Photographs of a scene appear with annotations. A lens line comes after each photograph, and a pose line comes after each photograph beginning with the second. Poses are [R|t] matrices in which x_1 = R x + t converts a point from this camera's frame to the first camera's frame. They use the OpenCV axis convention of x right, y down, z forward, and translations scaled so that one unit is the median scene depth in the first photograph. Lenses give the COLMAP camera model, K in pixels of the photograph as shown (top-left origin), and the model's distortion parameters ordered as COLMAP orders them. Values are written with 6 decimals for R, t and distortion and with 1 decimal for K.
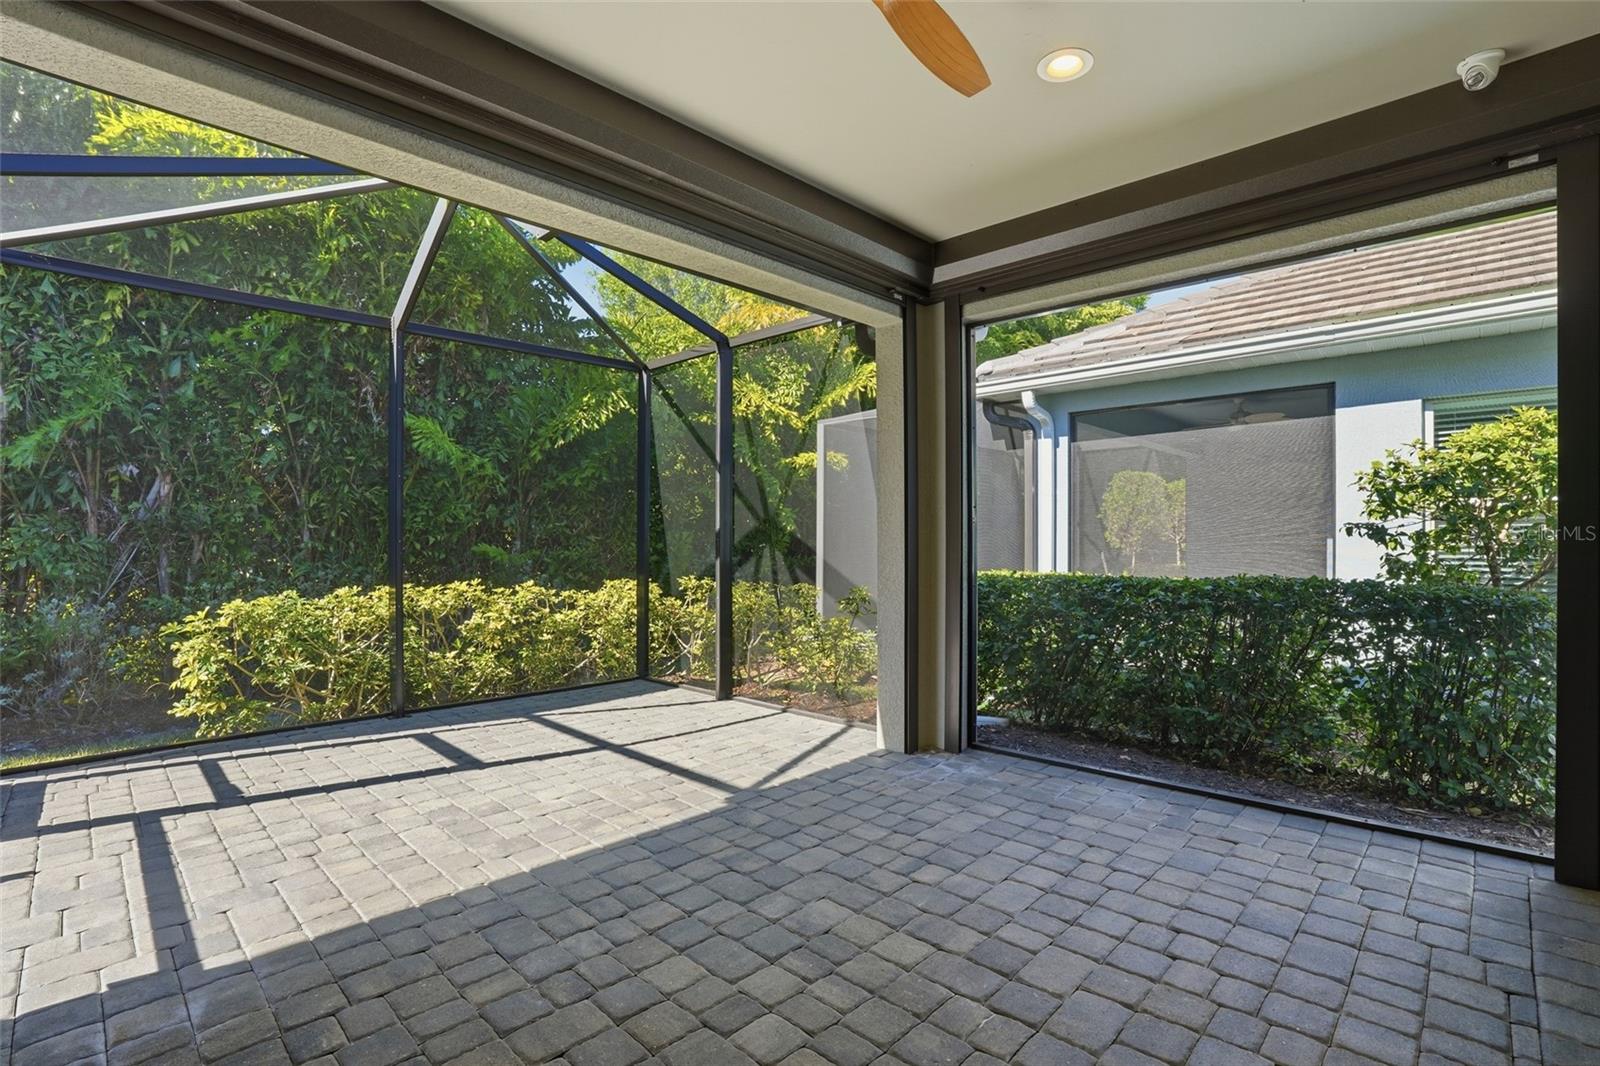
lens RADIAL K [[738.9, 0, 808.3], [0, 738.9, 536.4], [0, 0, 1]] dist [-0.047589, 0.007602]
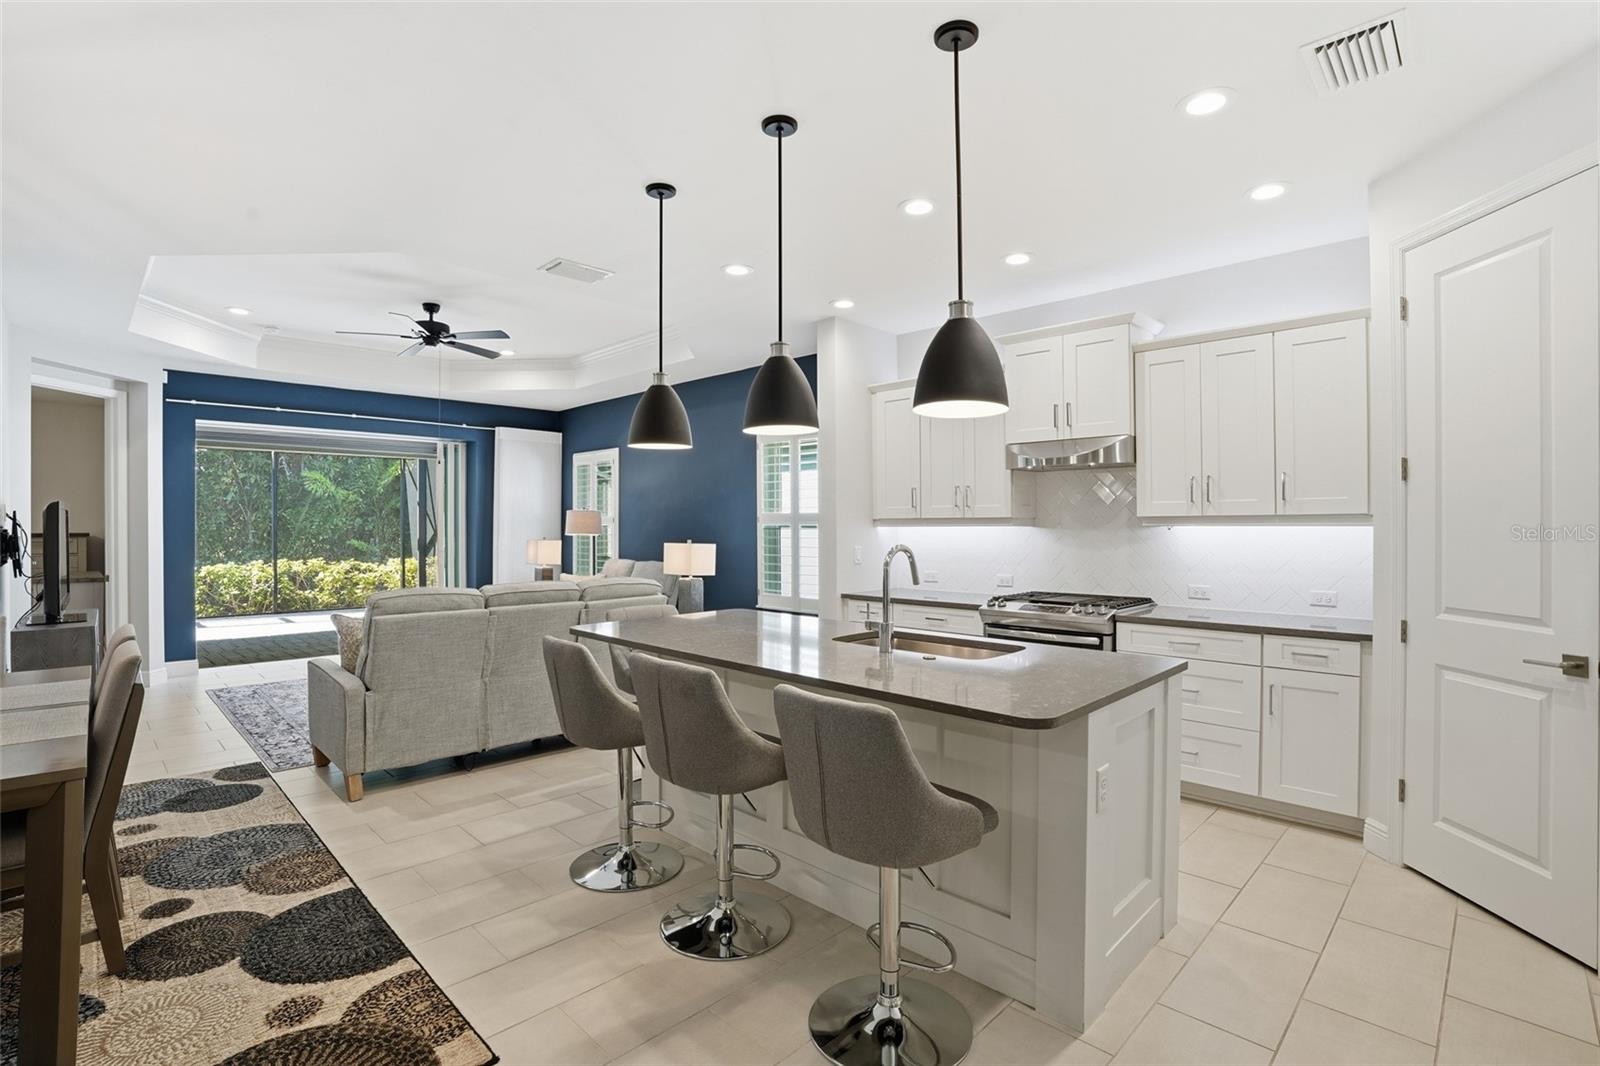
lens RADIAL K [[738.9, 0, 794.8], [0, 738.9, 521.9], [0, 0, 1]] dist [-0.047589, 0.007602]
pose [[0.999925, -0.003924, -0.011612, 0.907030], [0.003864, 0.999979, -0.005195, -0.027846], [0.011632, 0.005150, 0.999919, -1.047218]]
